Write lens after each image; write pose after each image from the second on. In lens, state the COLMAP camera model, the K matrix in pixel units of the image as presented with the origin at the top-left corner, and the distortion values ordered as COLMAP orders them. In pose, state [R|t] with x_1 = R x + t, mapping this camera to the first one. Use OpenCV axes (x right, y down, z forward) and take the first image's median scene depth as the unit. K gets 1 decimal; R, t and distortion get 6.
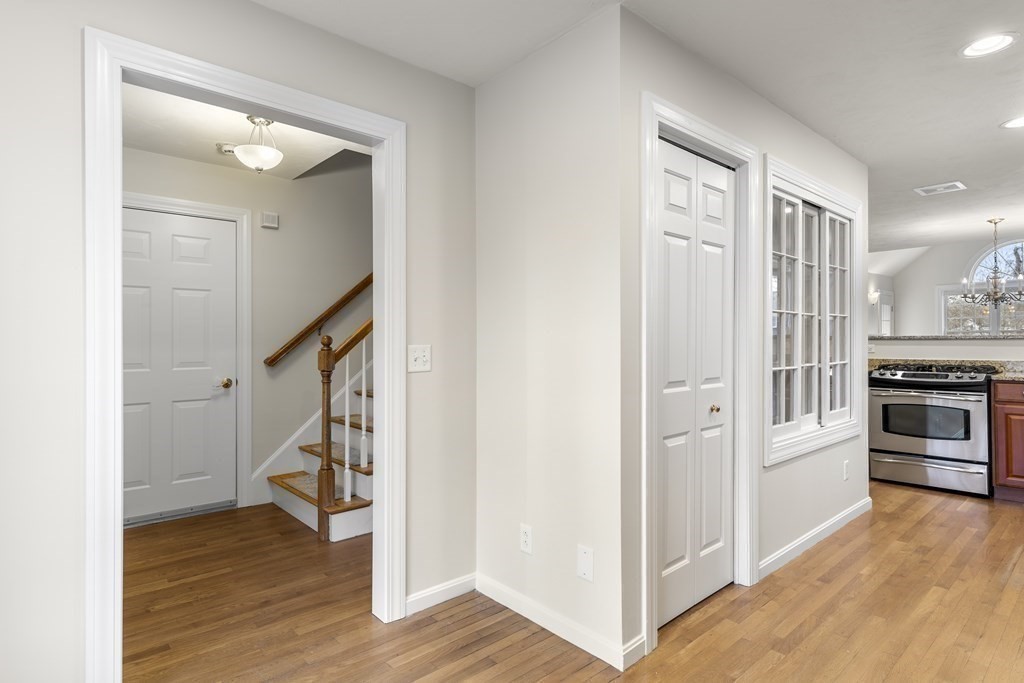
lens RADIAL K [[545.0, 0, 511.7], [0, 545.0, 339.5], [0, 0, 1]] dist [0.003911, 0.001246]
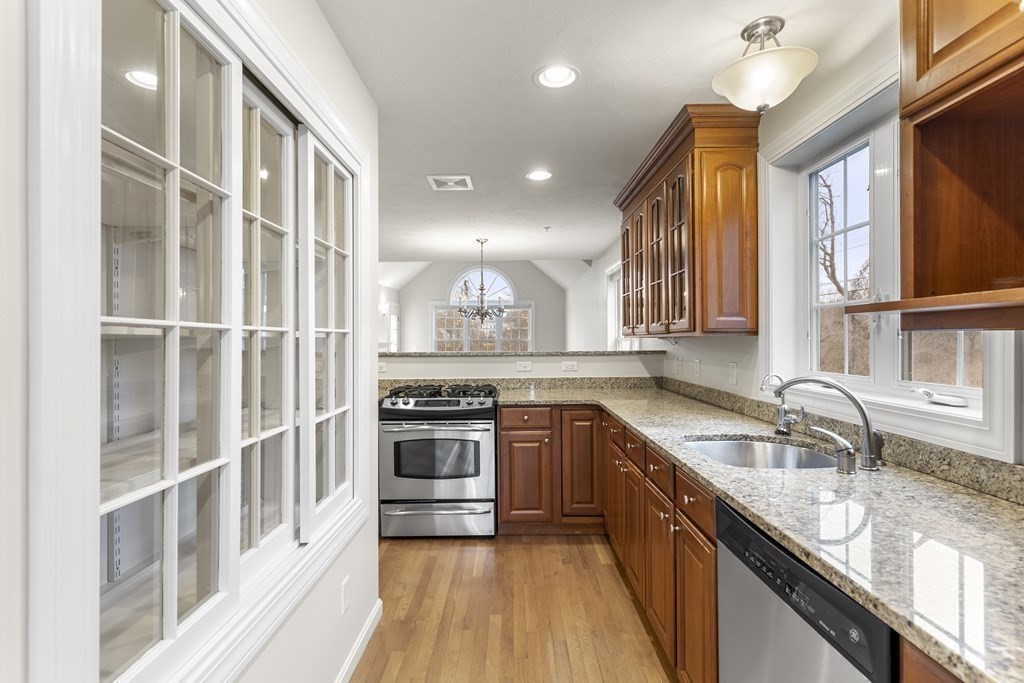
lens RADIAL K [[506.2, 0, 511.6], [0, 506.2, 340.9], [0, 0, 1]] dist [0.002135, 0.000035]
pose [[0.672244, 0.002699, 0.740325, 0.271889], [0.000237, 0.999993, -0.003861, -0.025763], [-0.740330, 0.002771, 0.672238, 0.413931]]
